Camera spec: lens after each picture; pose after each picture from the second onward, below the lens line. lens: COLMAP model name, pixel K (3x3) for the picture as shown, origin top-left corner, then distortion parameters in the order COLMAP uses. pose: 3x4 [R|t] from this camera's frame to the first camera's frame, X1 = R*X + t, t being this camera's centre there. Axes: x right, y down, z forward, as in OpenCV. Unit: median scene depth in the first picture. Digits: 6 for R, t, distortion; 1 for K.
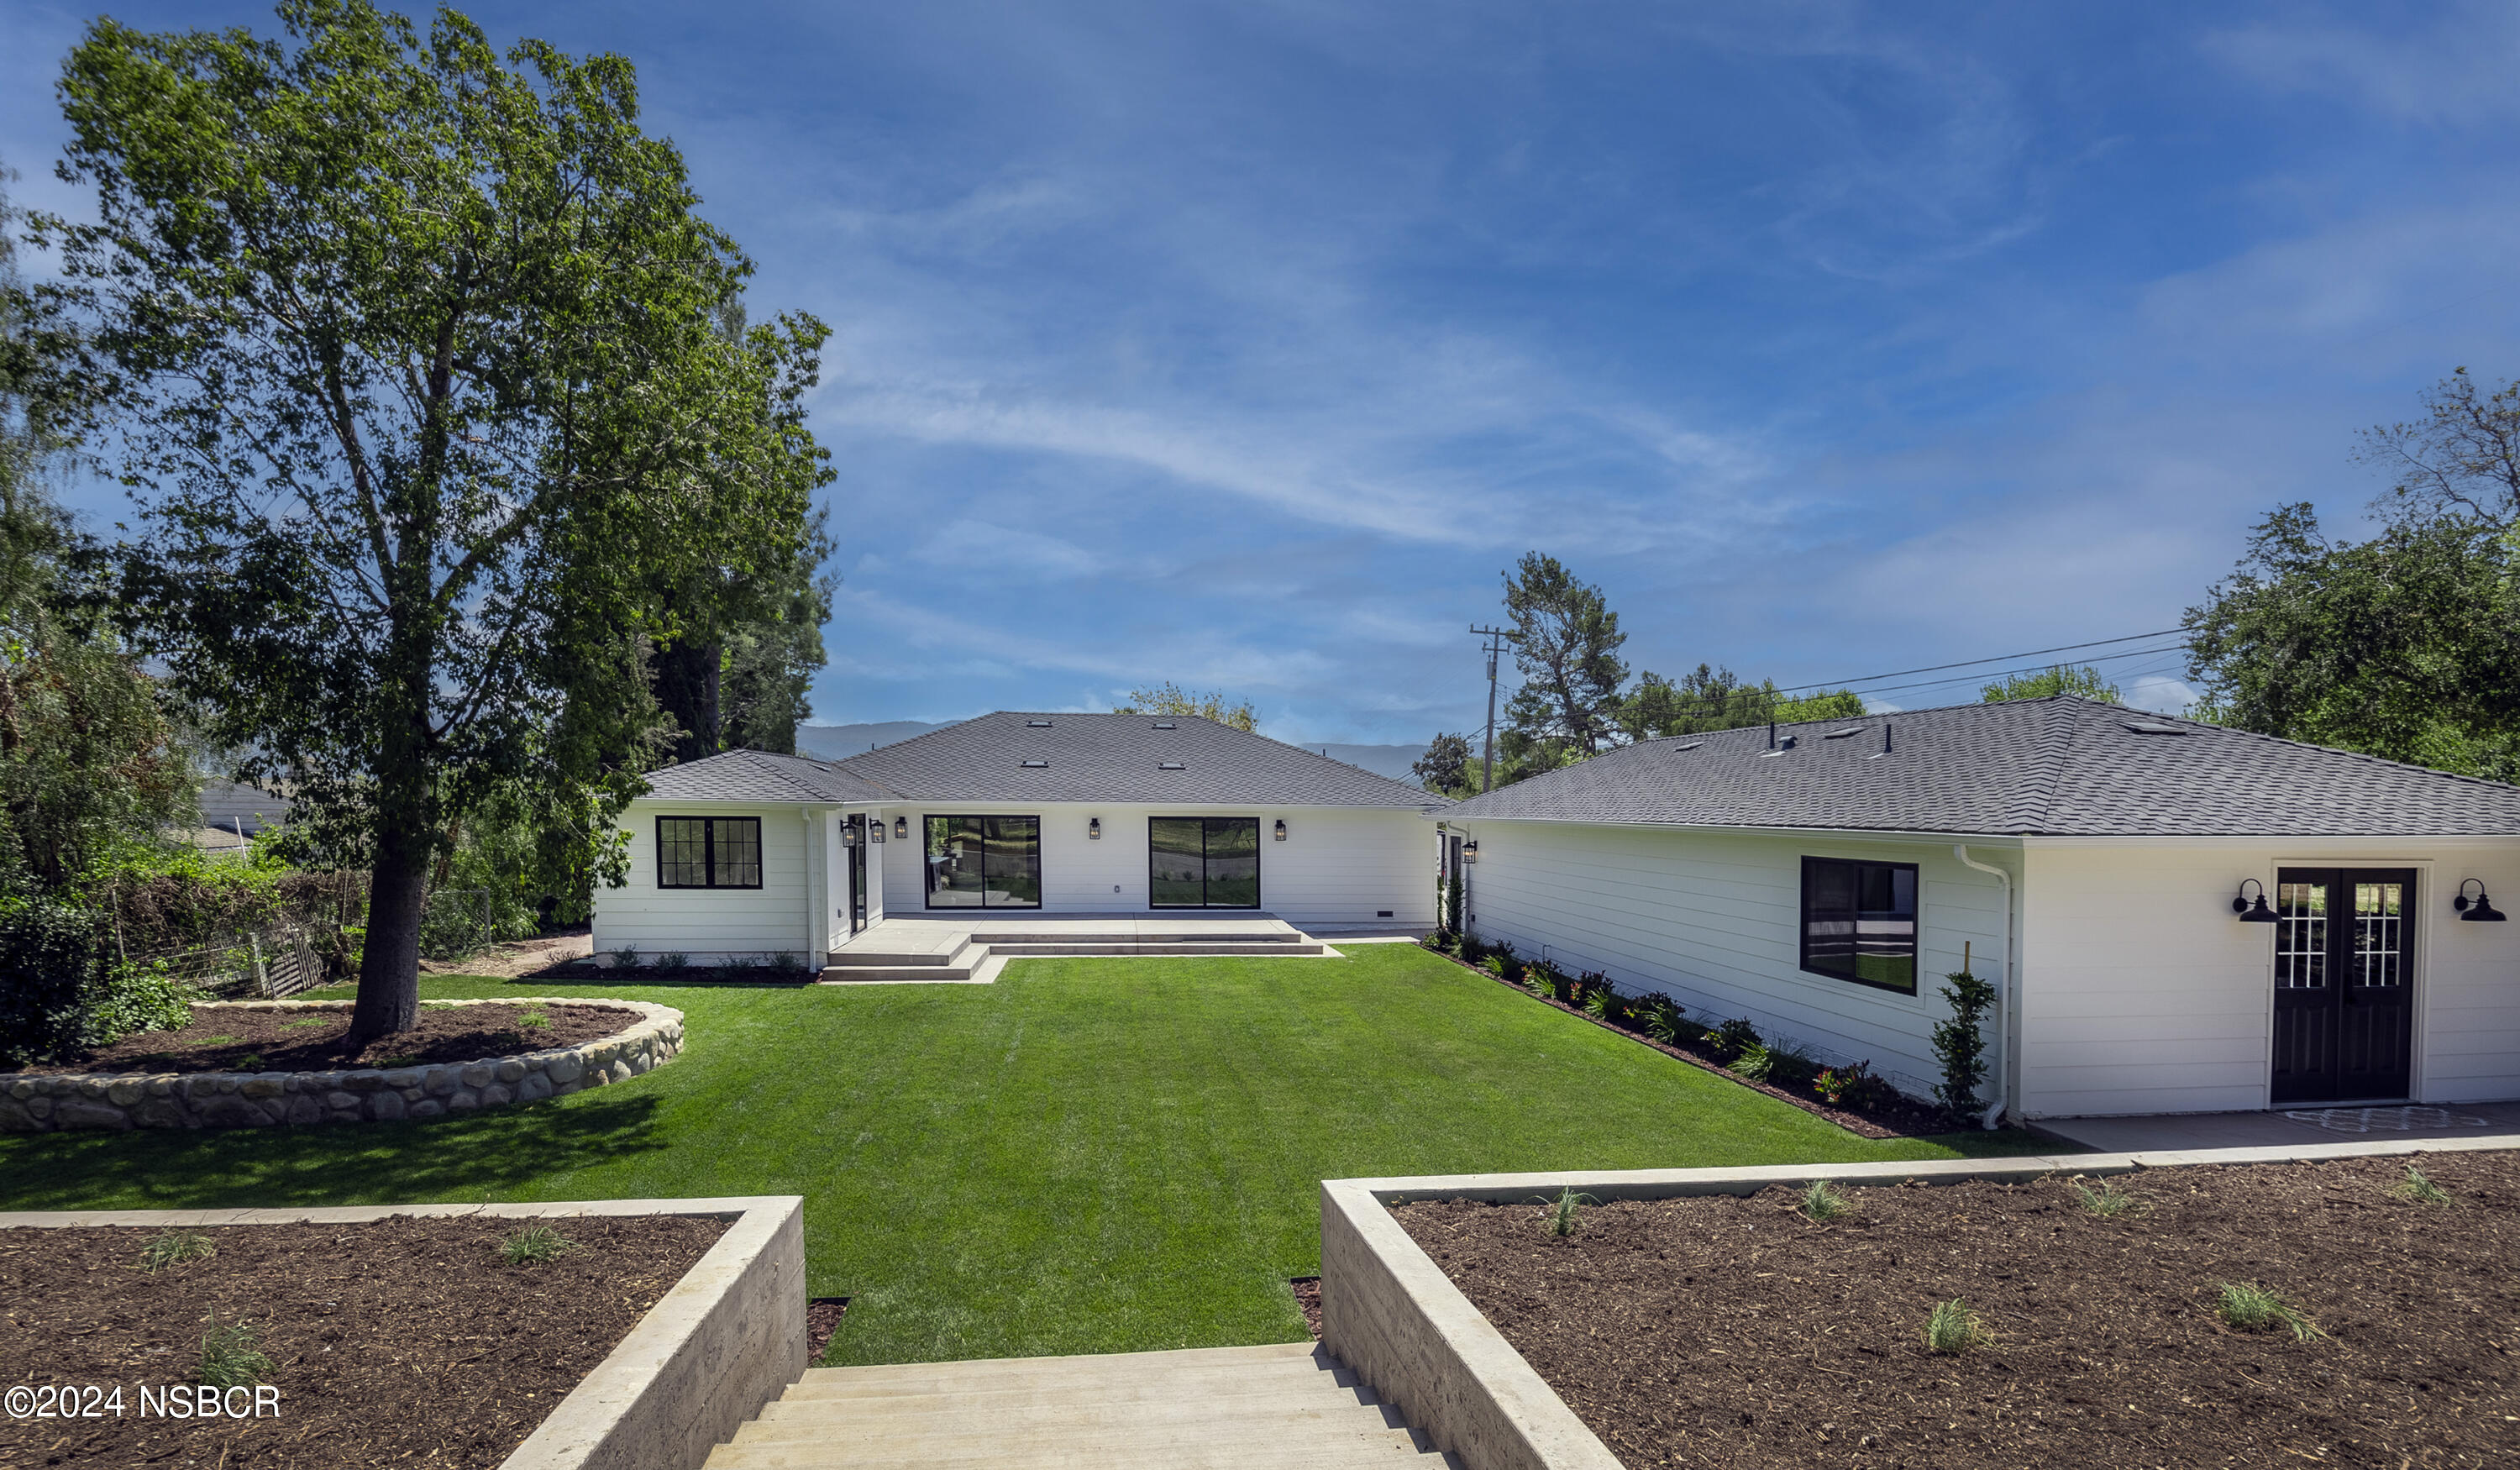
lens RADIAL K [[1169.8, 0, 1231.4], [0, 1169.8, 897.3], [0, 0, 1]] dist [-0.013066, -0.000868]
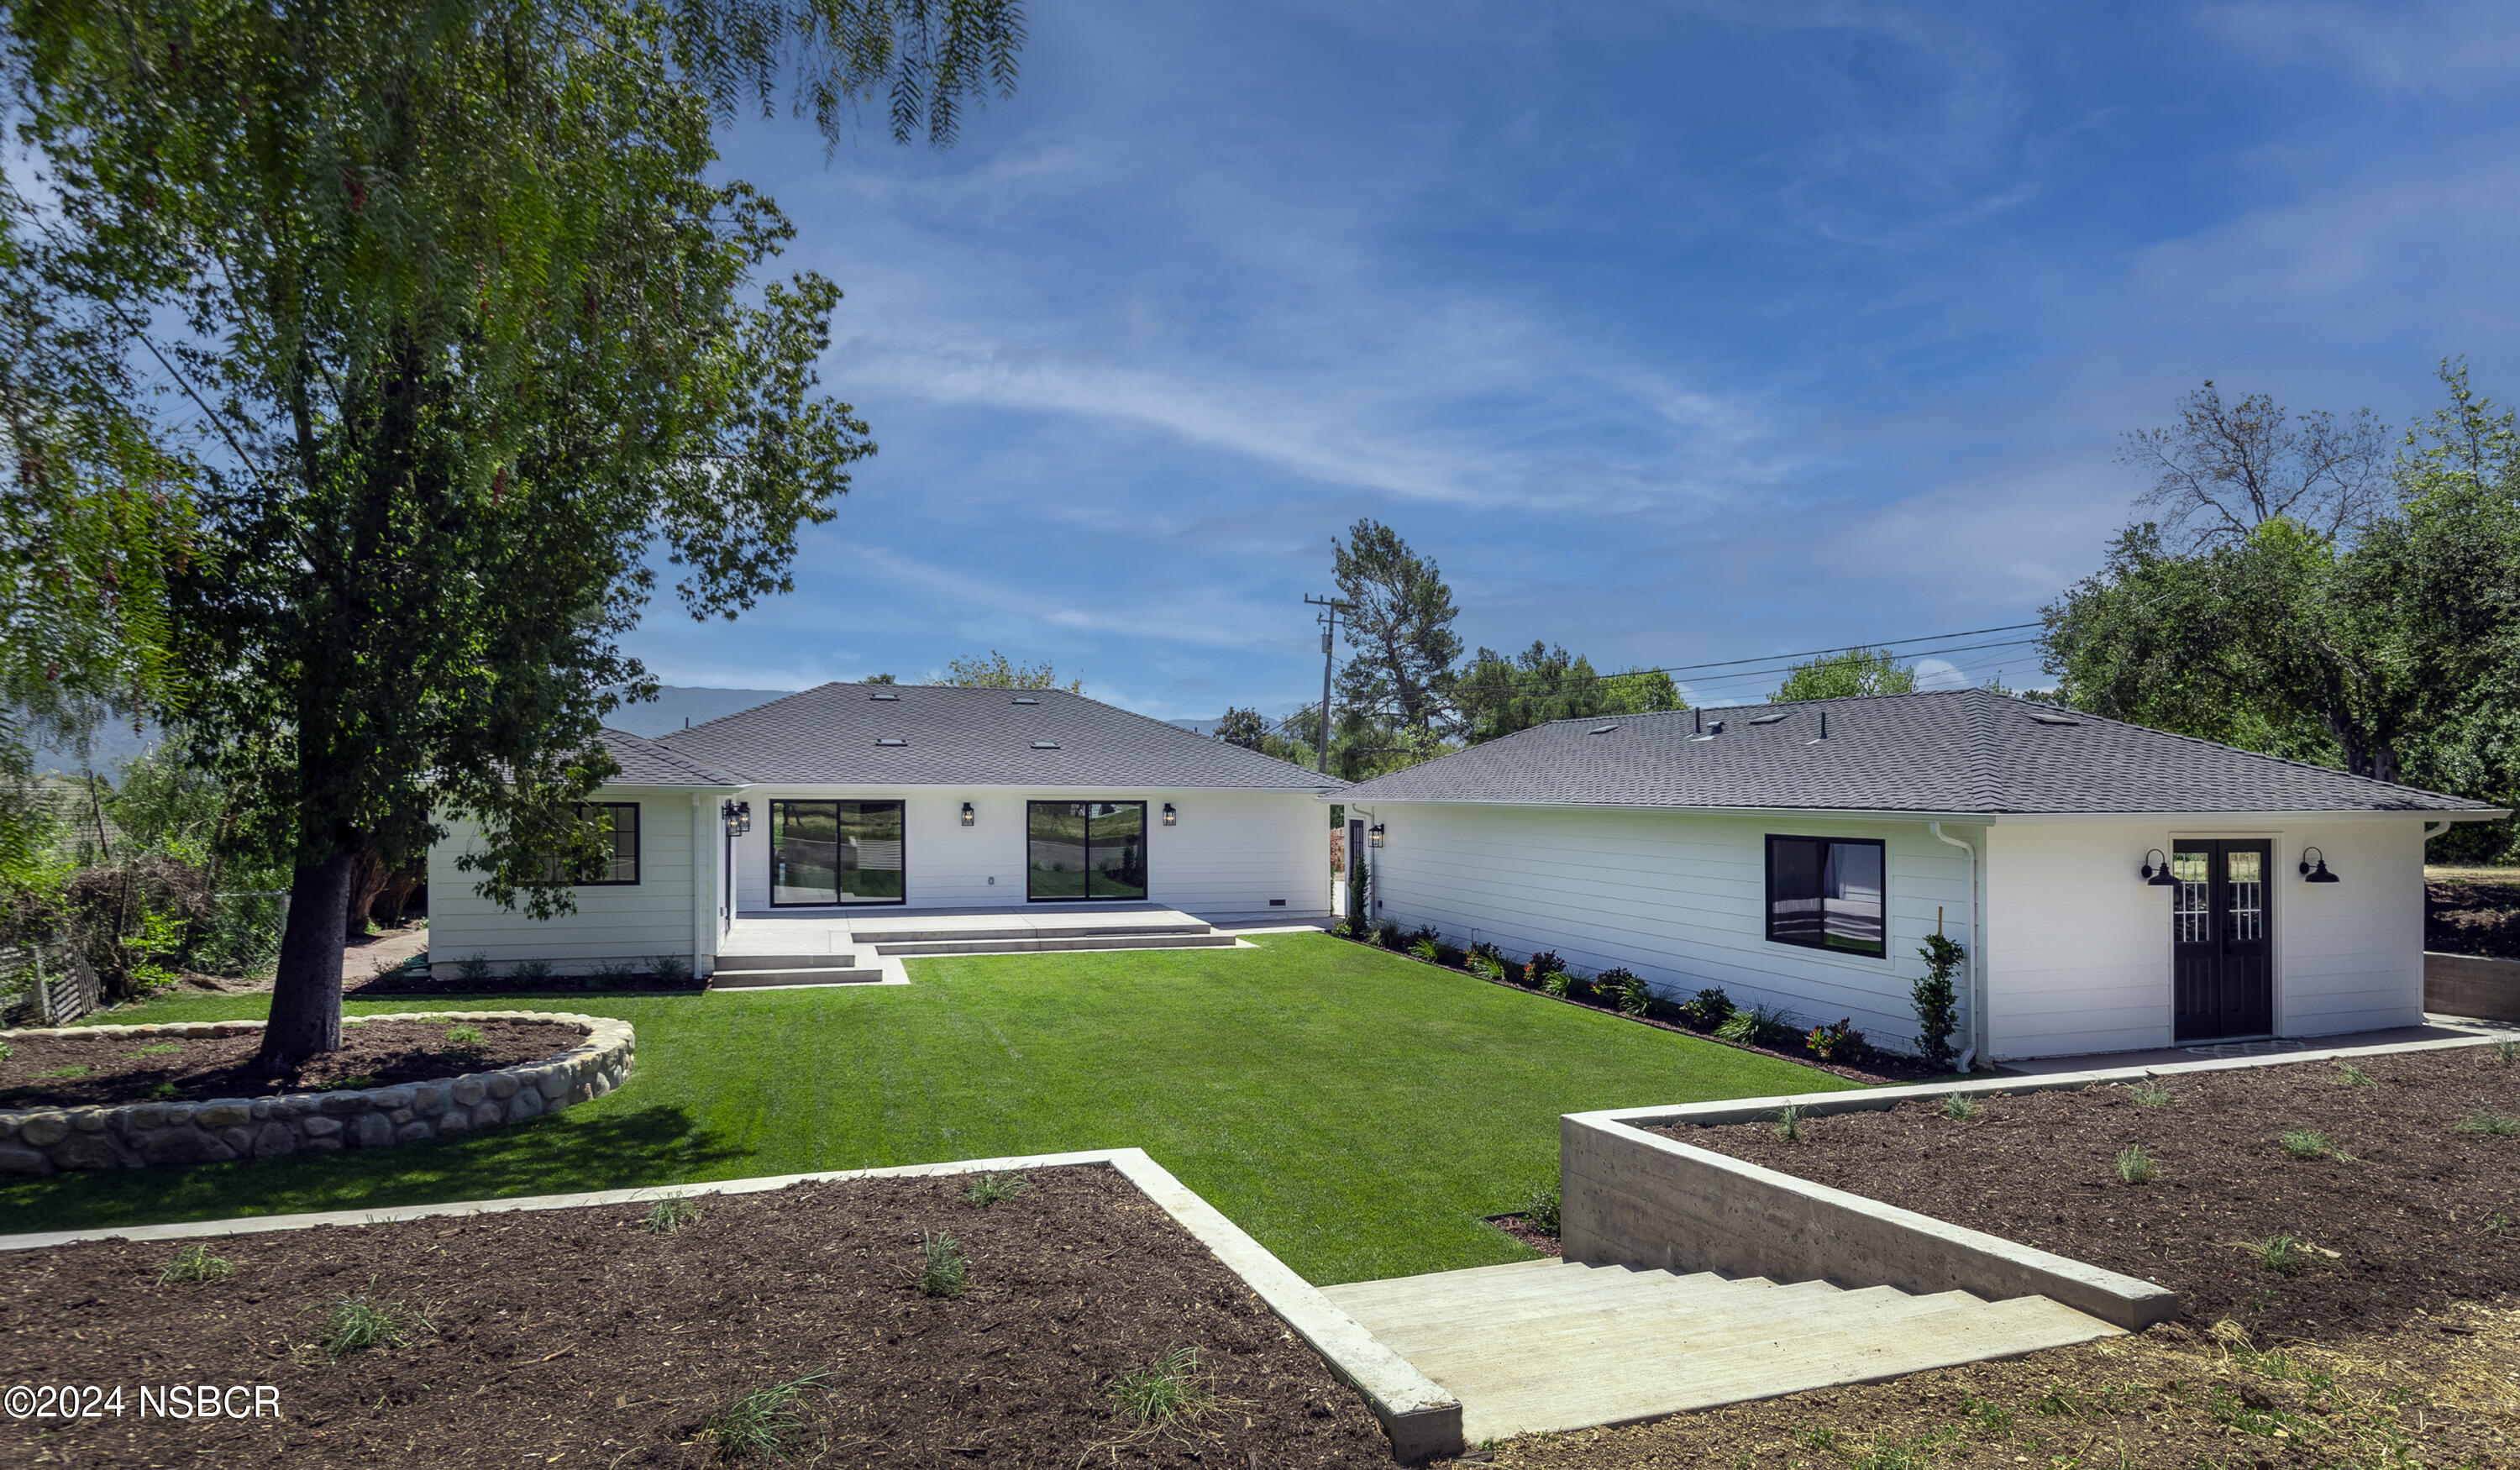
lens RADIAL K [[1333.0, 0, 1260.9], [0, 1333.0, 870.3], [0, 0, 1]] dist [0.000938, 0.000319]
pose [[0.977812, -0.013533, 0.209049, -0.198650], [0.017079, 0.999739, -0.015168, 0.007155], [-0.208789, 0.018402, 0.977788, -0.091961]]
